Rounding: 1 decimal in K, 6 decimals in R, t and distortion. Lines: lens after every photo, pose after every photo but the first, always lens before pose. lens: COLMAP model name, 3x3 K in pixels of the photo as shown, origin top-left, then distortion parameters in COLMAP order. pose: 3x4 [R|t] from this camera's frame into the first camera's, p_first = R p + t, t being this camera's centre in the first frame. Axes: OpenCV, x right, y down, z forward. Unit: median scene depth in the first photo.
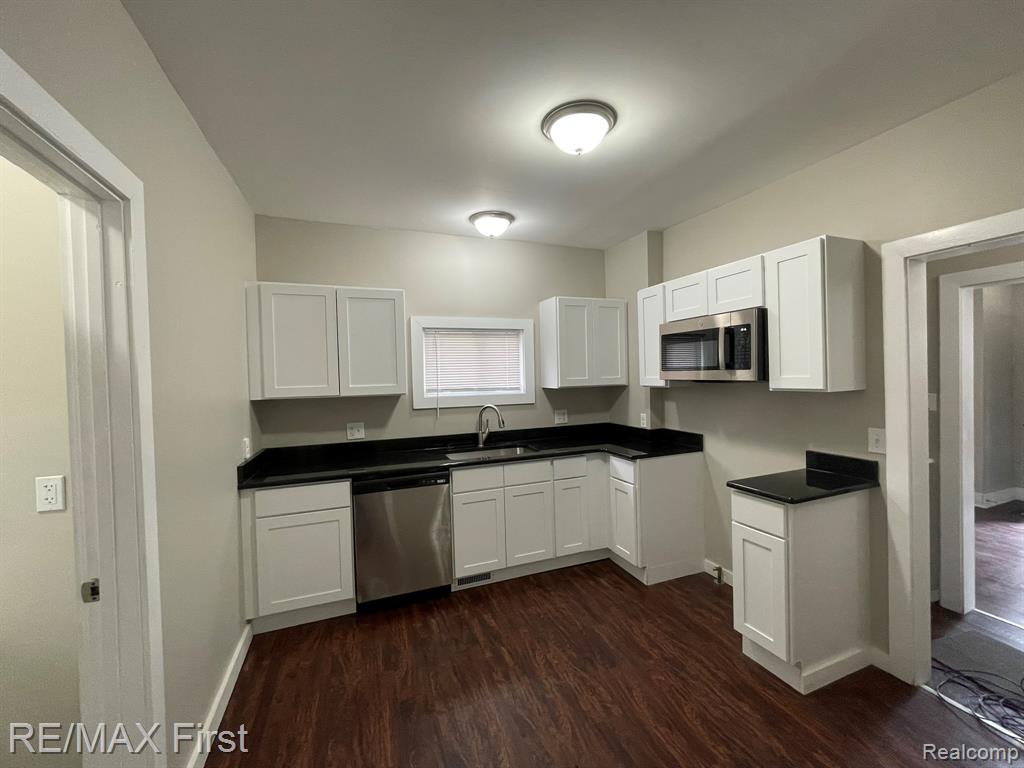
lens RADIAL K [[414.6, 0, 512.3], [0, 414.6, 383.3], [0, 0, 1]] dist [0.001119, -0.000372]
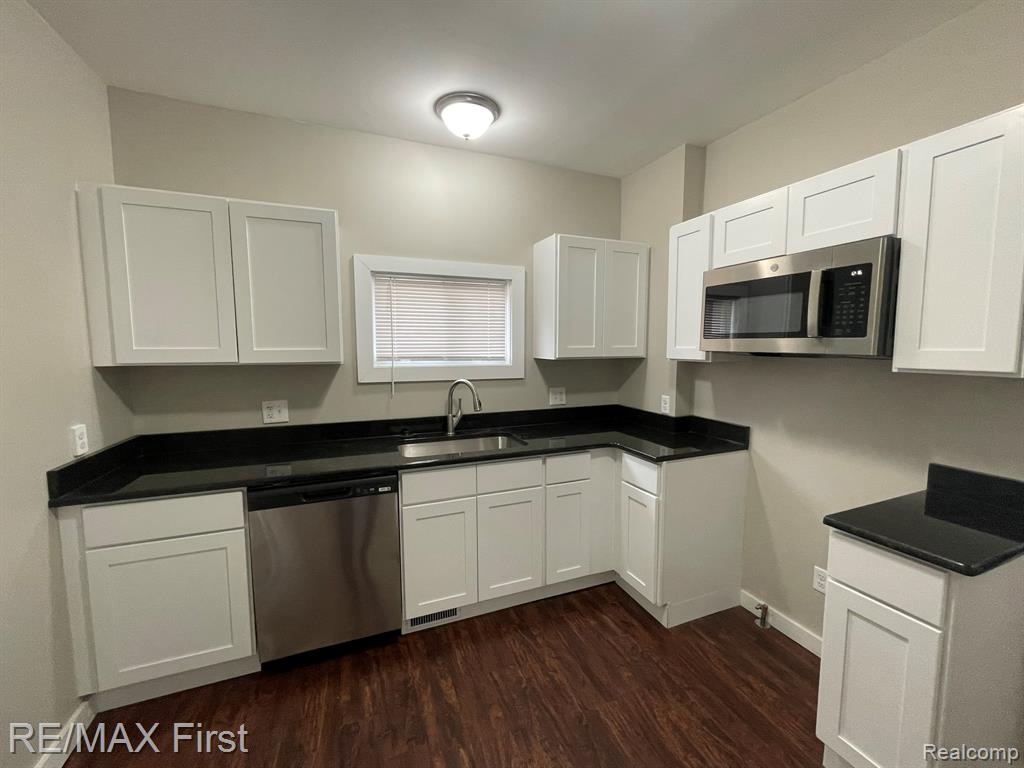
lens RADIAL K [[414.6, 0, 511.2], [0, 414.6, 381.7], [0, 0, 1]] dist [0.001119, -0.000372]
pose [[0.999610, 0.023226, 0.015504, 0.024518], [-0.024258, 0.997248, 0.070053, 0.002092], [-0.013834, -0.070402, 0.997423, 0.300814]]
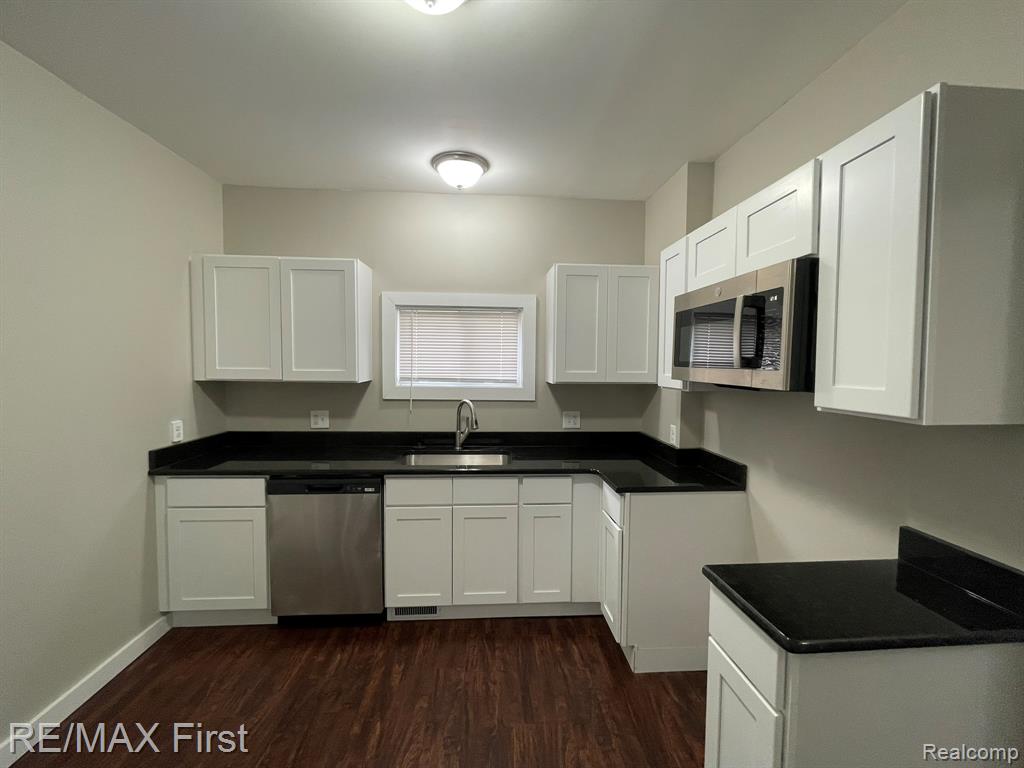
lens RADIAL K [[414.6, 0, 512.5], [0, 414.6, 382.3], [0, 0, 1]] dist [0.001119, -0.000372]
pose [[0.952844, 0.050225, -0.299276, 0.320303], [-0.041441, 0.998505, 0.035632, -0.017728], [0.300619, -0.021550, 0.953501, 0.288874]]
